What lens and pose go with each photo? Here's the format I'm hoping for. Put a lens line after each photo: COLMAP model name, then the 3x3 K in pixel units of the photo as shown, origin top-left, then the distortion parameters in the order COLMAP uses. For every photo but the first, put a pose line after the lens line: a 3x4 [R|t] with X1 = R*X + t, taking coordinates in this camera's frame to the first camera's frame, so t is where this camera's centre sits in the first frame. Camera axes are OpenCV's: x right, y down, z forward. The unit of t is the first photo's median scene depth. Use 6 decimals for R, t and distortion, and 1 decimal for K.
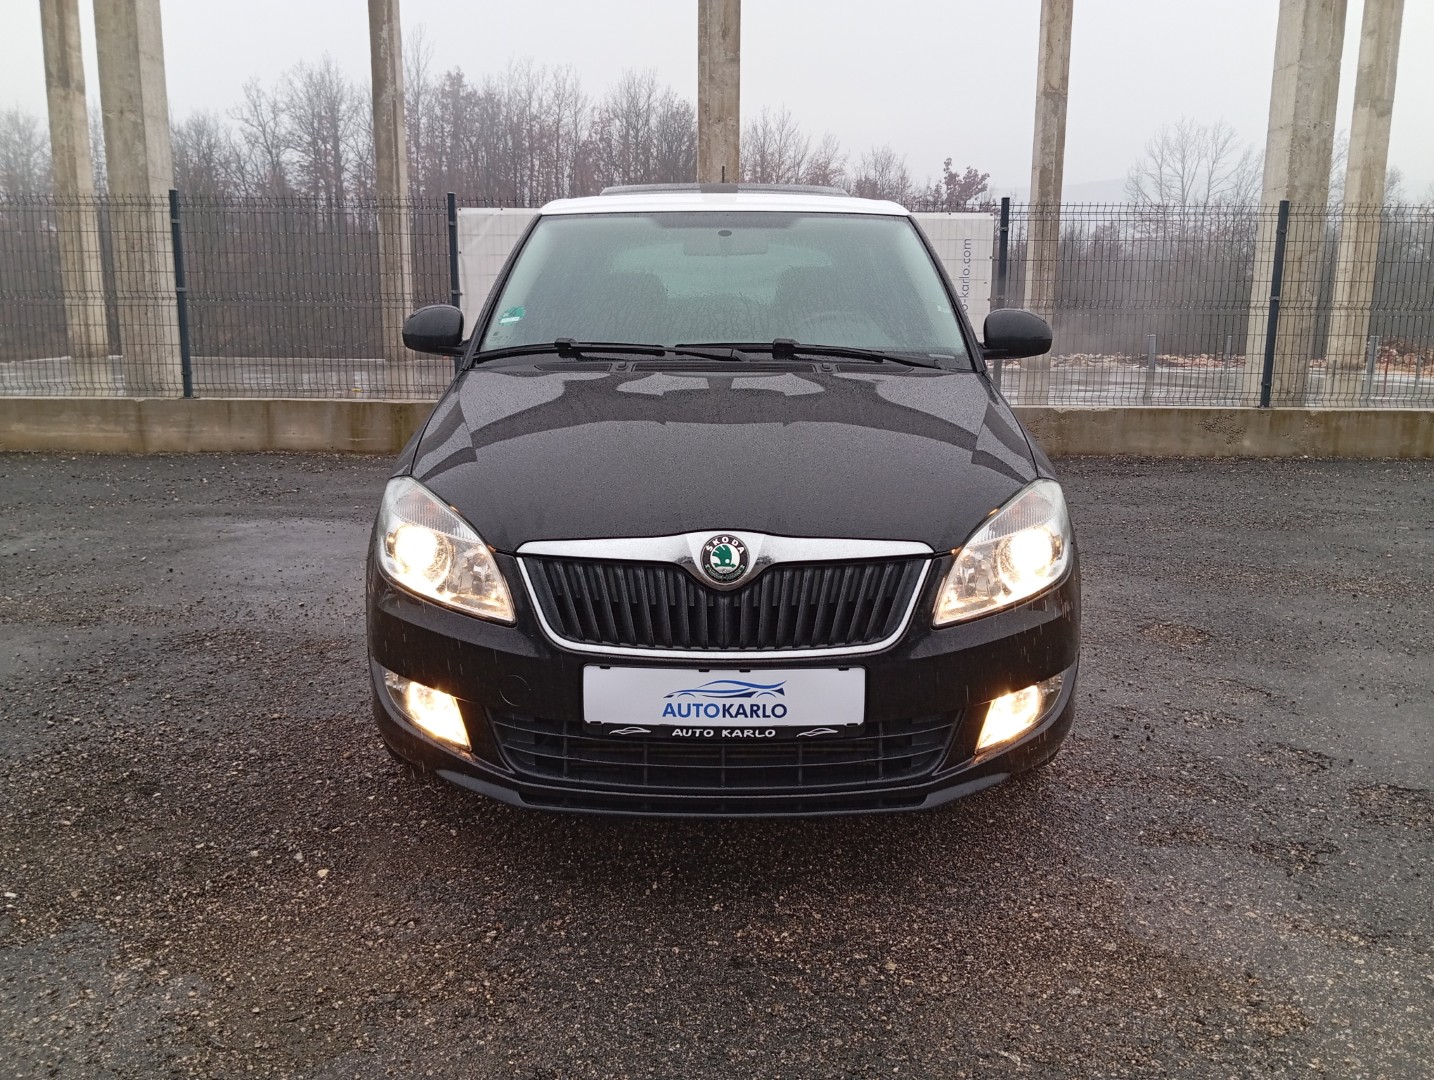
lens RADIAL K [[1206.1, 0, 717.0], [0, 1206.1, 540.0], [0, 0, 1]] dist [0.054039, -0.079748]
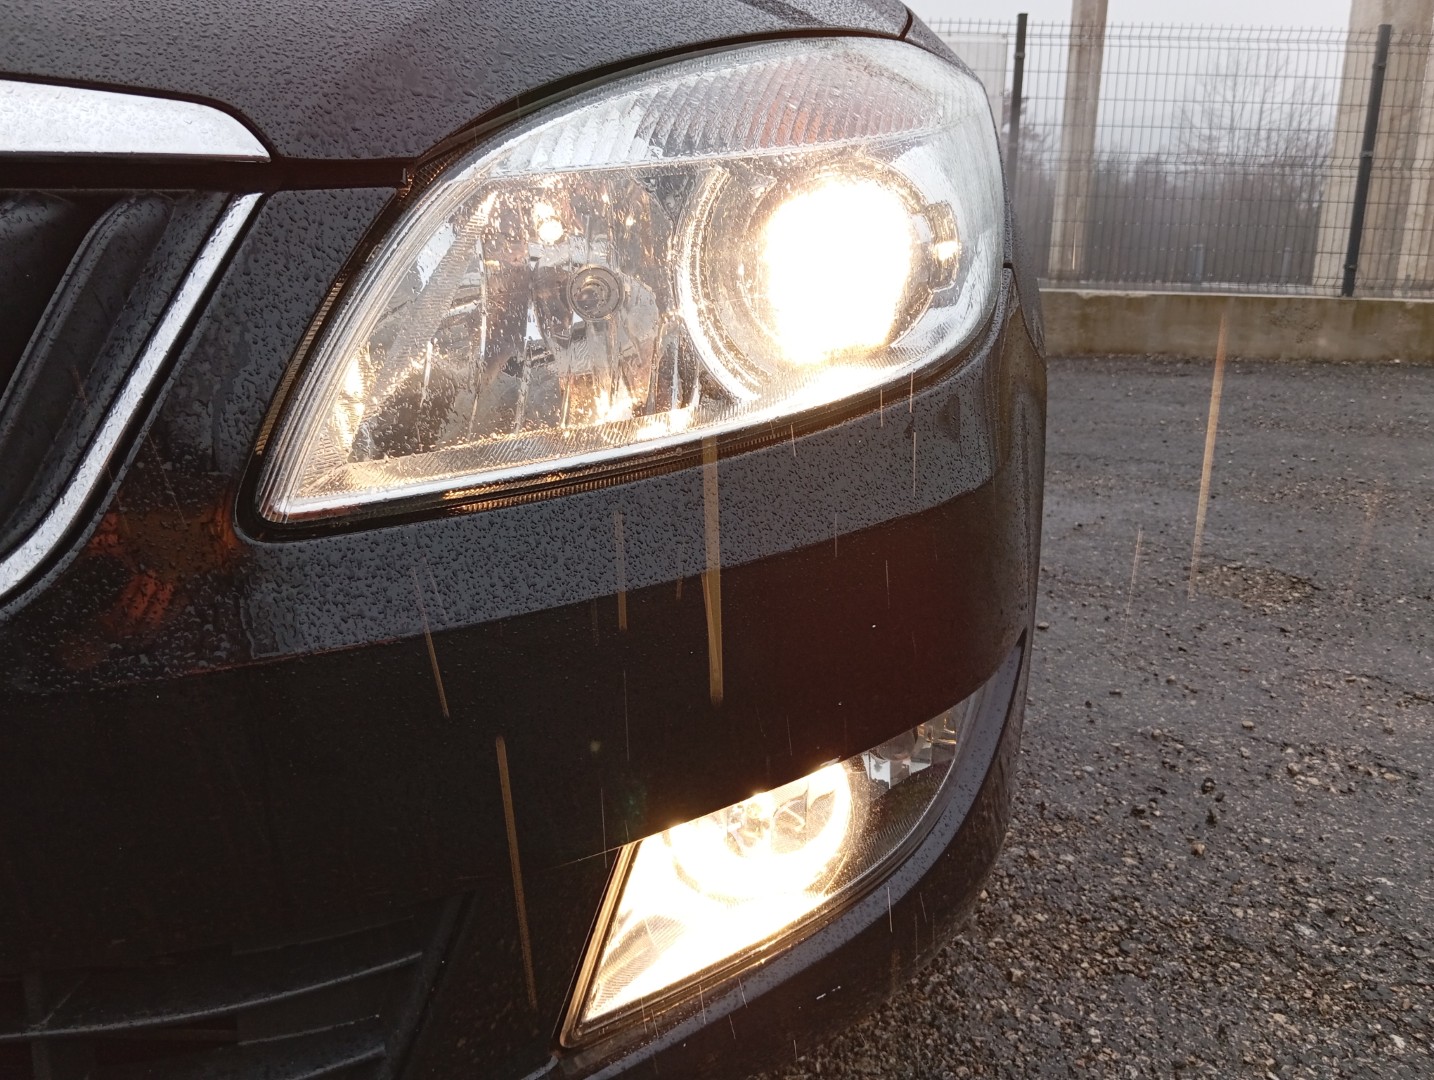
lens RADIAL K [[1240.0, 0, 718.6], [0, 1240.0, 539.8], [0, 0, 1]] dist [0.041533, -0.057764]
pose [[0.999707, 0.020174, -0.013376, 0.259135], [-0.019482, 0.998559, 0.050004, 0.062192], [0.014366, -0.049728, 0.998659, 0.788970]]
